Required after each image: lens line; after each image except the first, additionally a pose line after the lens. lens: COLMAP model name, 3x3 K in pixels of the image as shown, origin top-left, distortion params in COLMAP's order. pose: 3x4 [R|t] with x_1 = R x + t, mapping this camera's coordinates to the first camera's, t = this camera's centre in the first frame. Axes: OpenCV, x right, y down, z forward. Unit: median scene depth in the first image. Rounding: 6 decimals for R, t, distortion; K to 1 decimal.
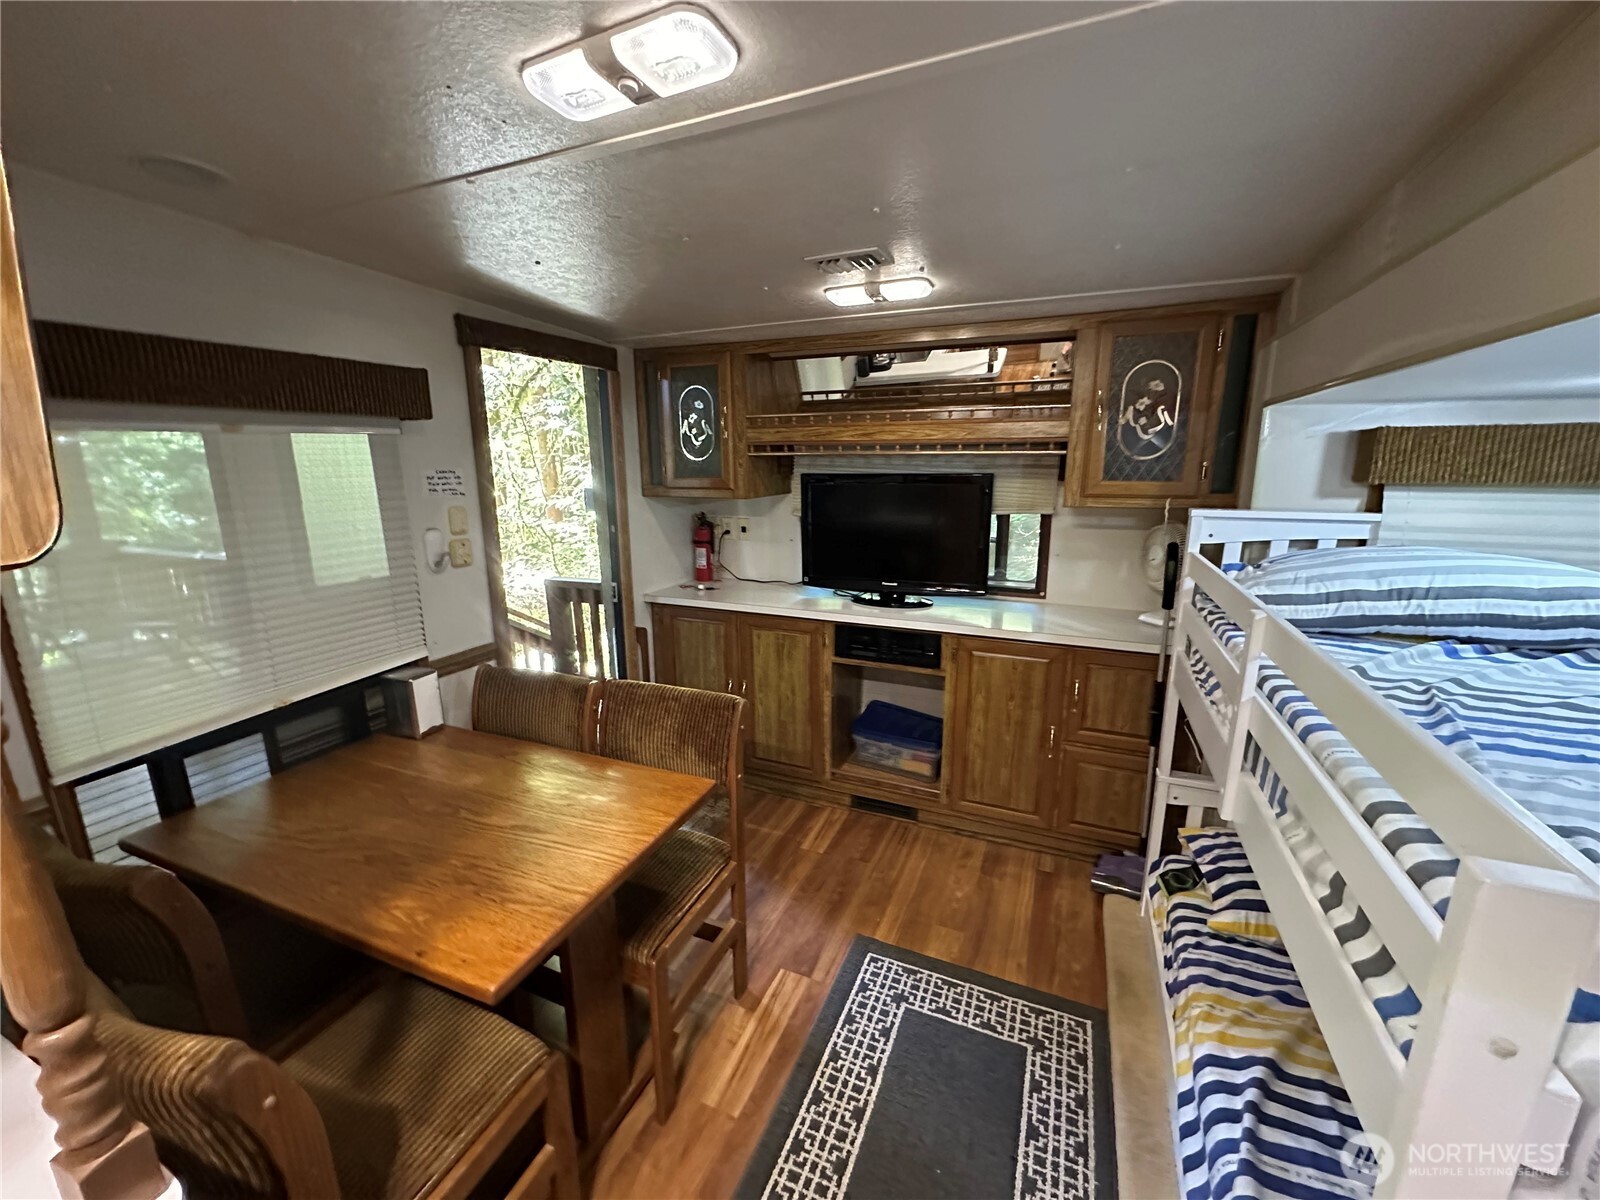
lens RADIAL K [[638.0, 0, 800.0], [0, 638.0, 600.0], [0, 0, 1]] dist [-0.003201, 0.000012]
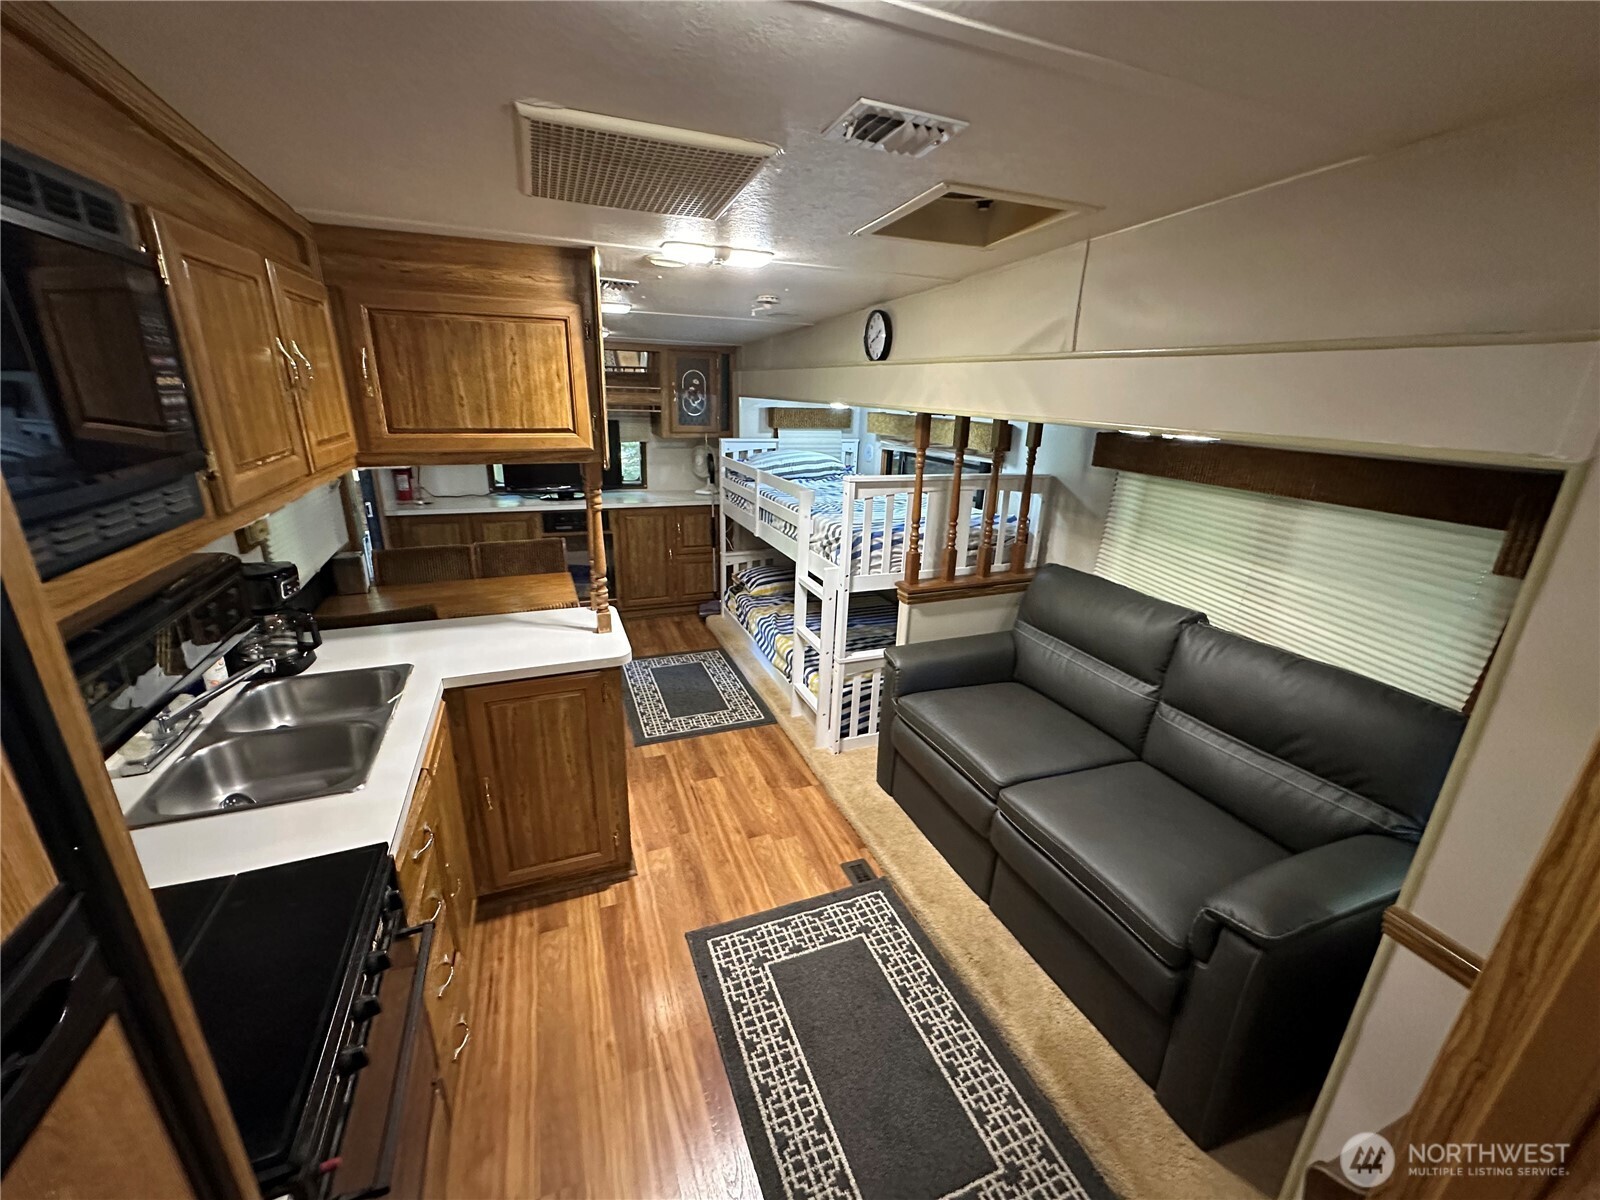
lens RADIAL K [[638.0, 0, 800.0], [0, 638.0, 600.0], [0, 0, 1]] dist [-0.003201, 0.000012]
pose [[0.705583, -0.198924, 0.680134, -0.865949], [0.118511, 0.979398, 0.163507, 0.090594], [-0.698648, -0.034764, 0.714621, -0.888834]]
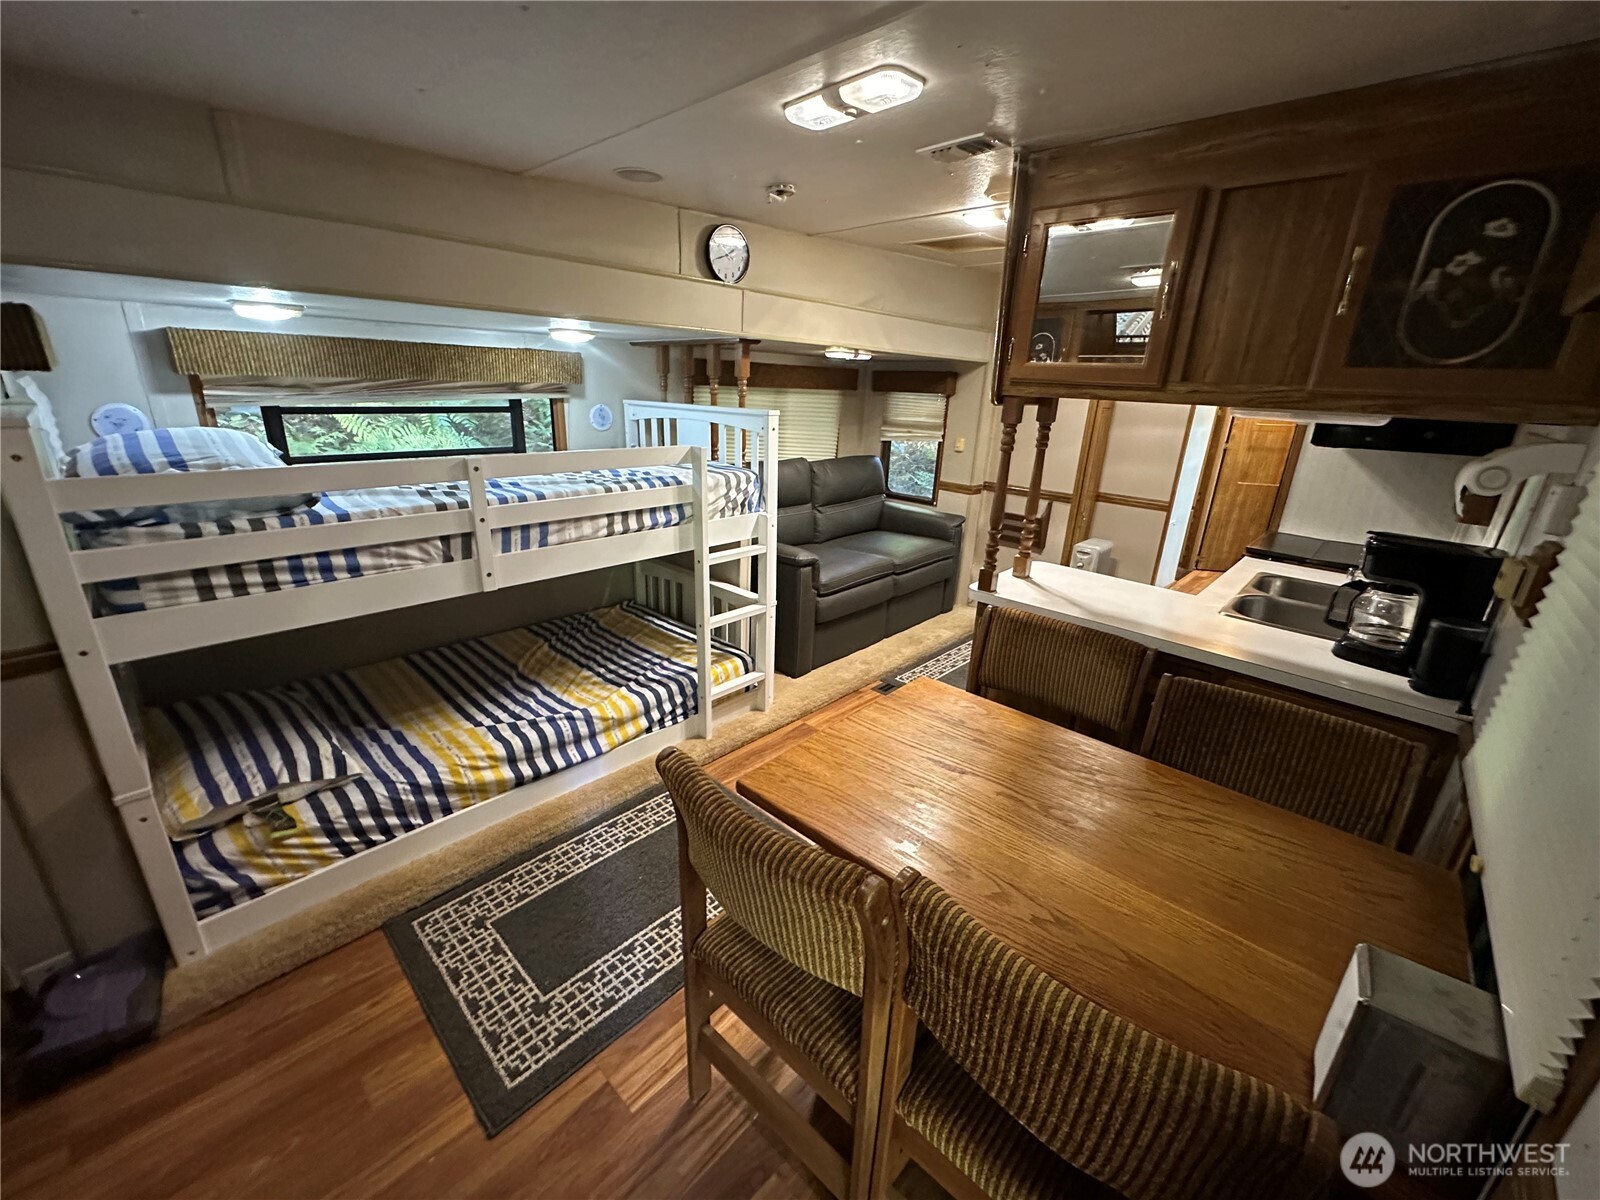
lens RADIAL K [[640.9, 0, 793.5], [0, 640.9, 598.1], [0, 0, 1]] dist [-0.013636, -0.000005]
pose [[-0.936669, -0.141279, 0.320455, -0.340169], [0.042516, 0.862382, 0.504470, -0.258877], [-0.347625, 0.486146, -0.801760, 1.218347]]
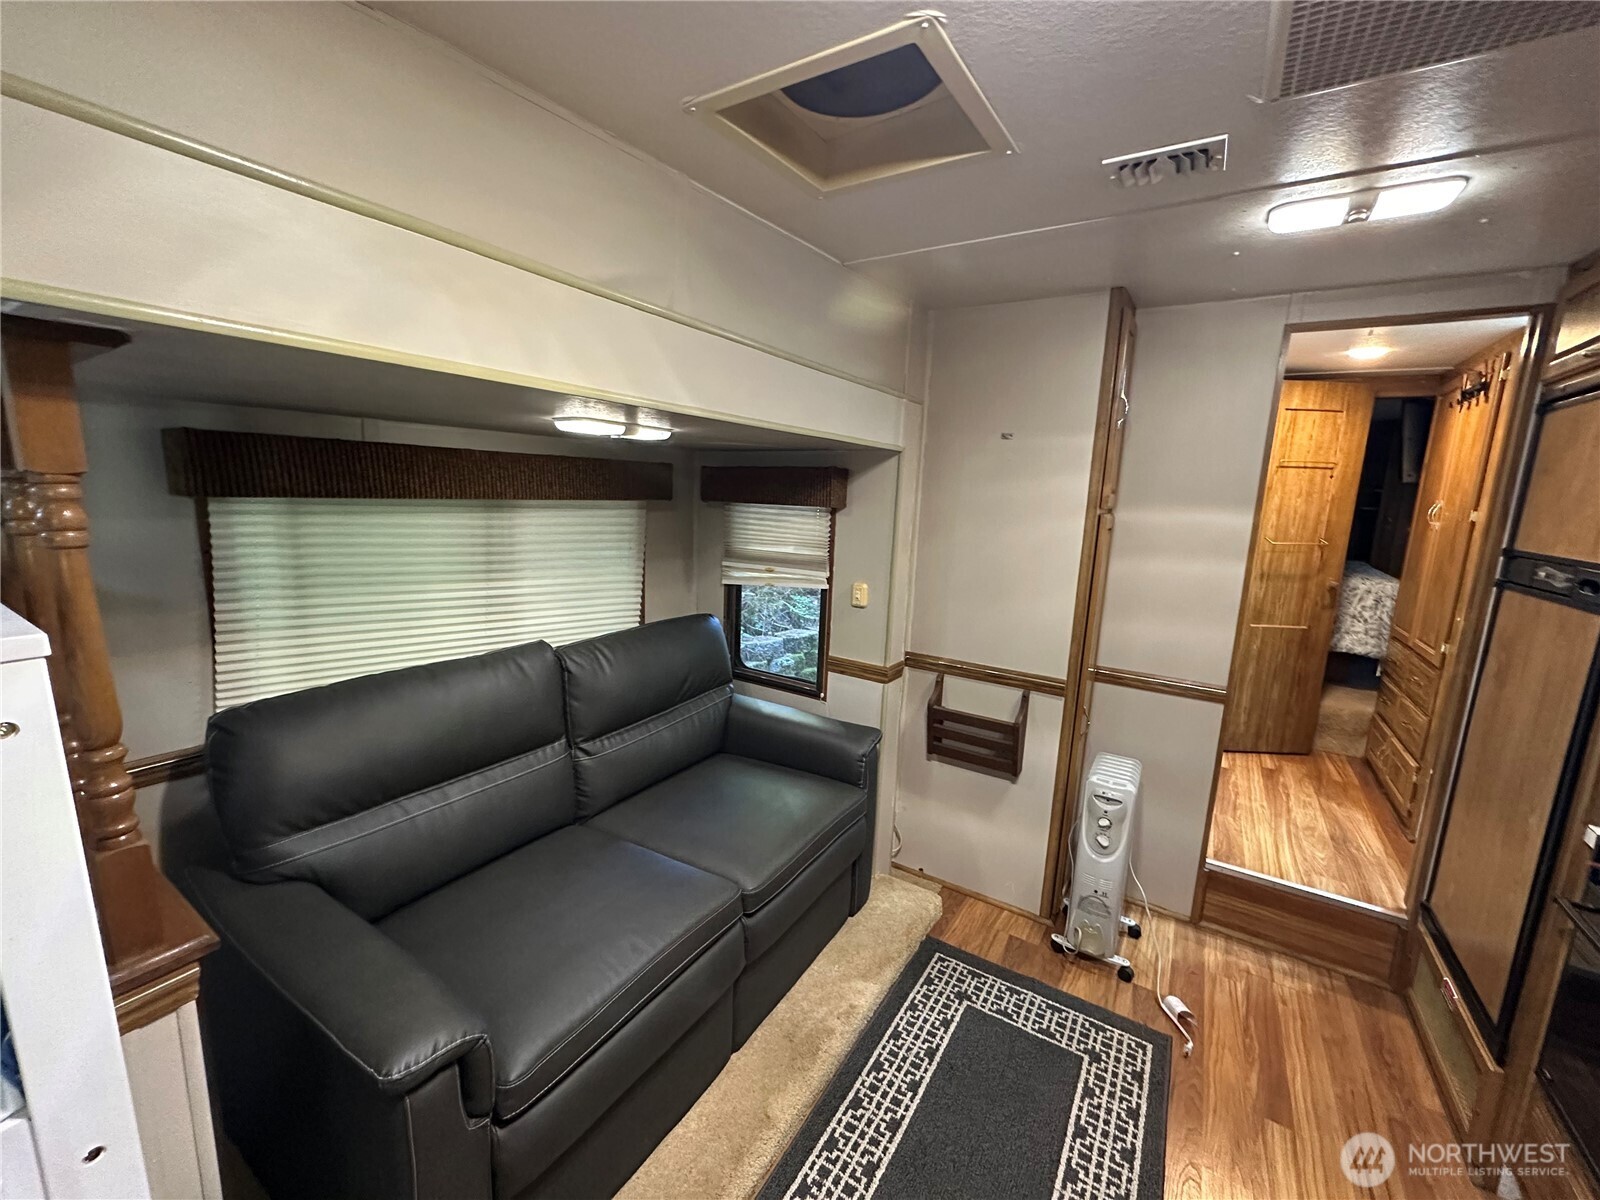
lens RADIAL K [[638.0, 0, 800.0], [0, 638.0, 600.0], [0, 0, 1]] dist [-0.003201, 0.000012]
pose [[-0.986303, -0.057879, 0.154455, -0.178143], [0.004174, 0.927356, 0.374158, -0.034551], [-0.164890, 0.369678, -0.914412, 0.172290]]
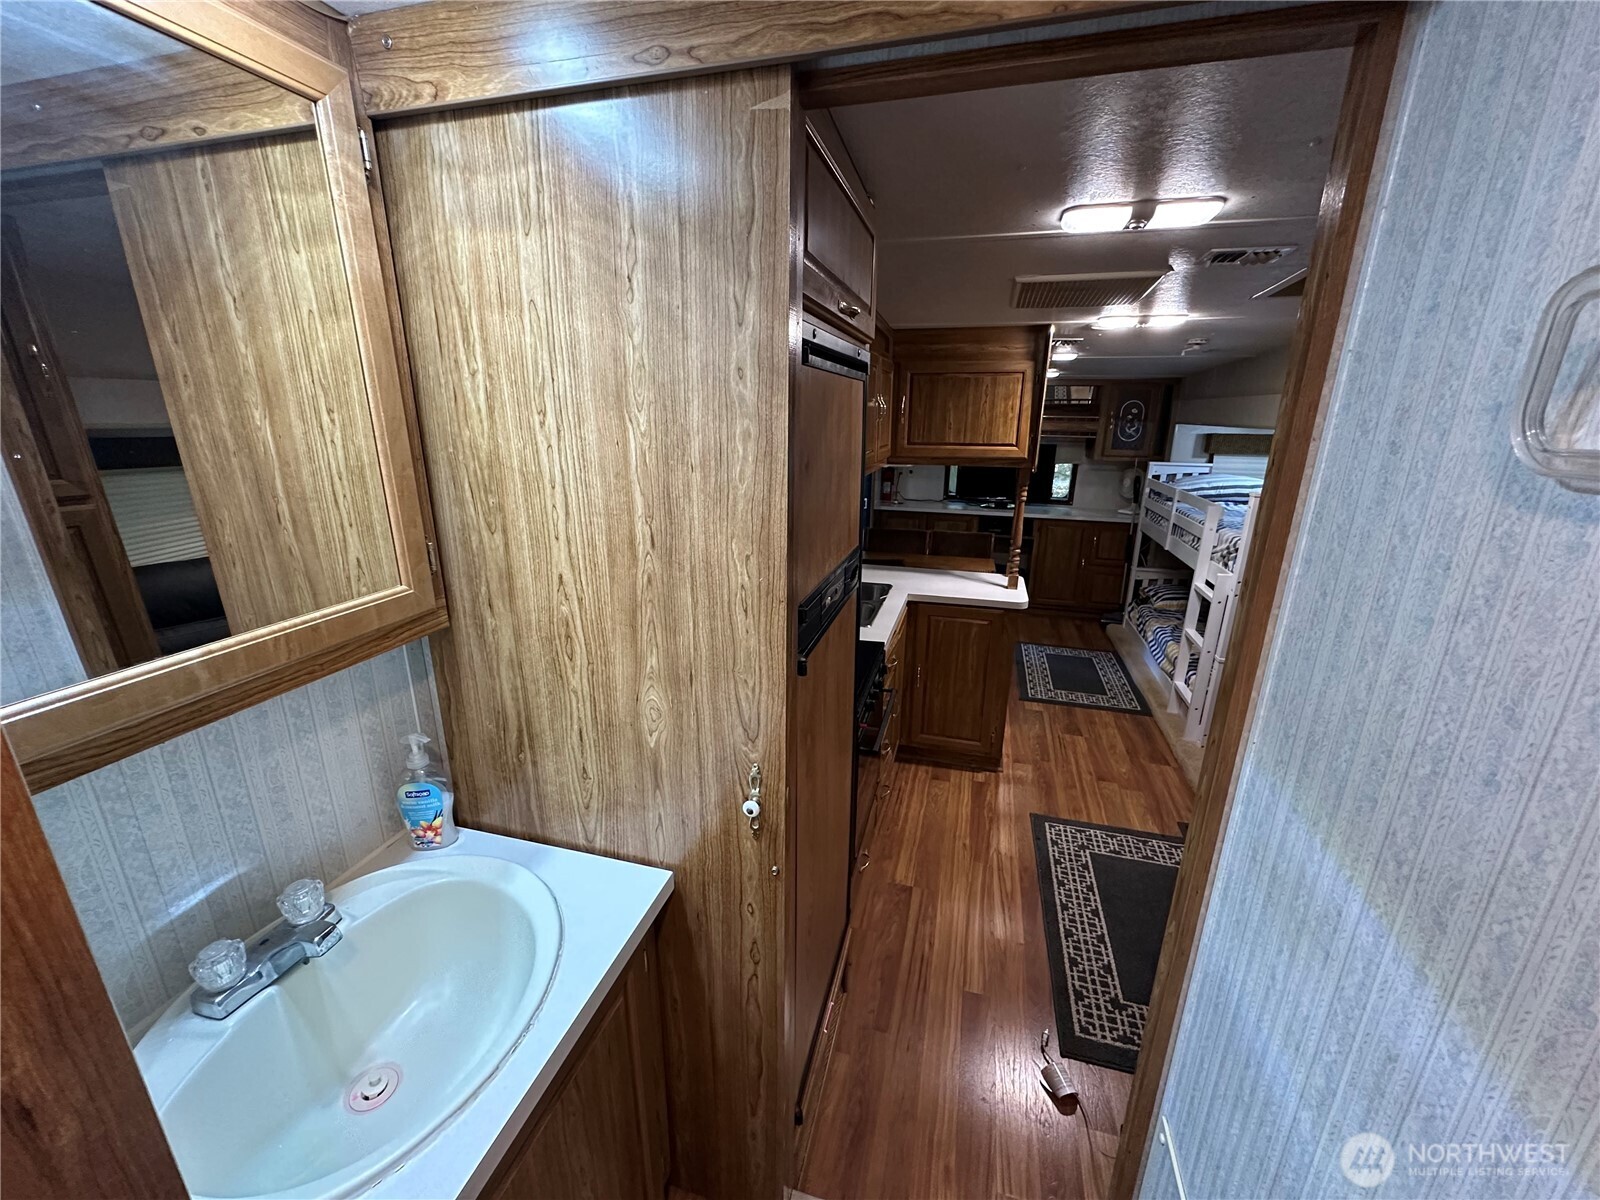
lens RADIAL K [[638.0, 0, 800.0], [0, 638.0, 600.0], [0, 0, 1]] dist [-0.003201, 0.000012]
pose [[0.990972, -0.024720, 0.131770, -1.083593], [0.014894, 0.997069, 0.075040, 0.191437], [-0.133239, -0.072400, 0.988436, -1.338690]]
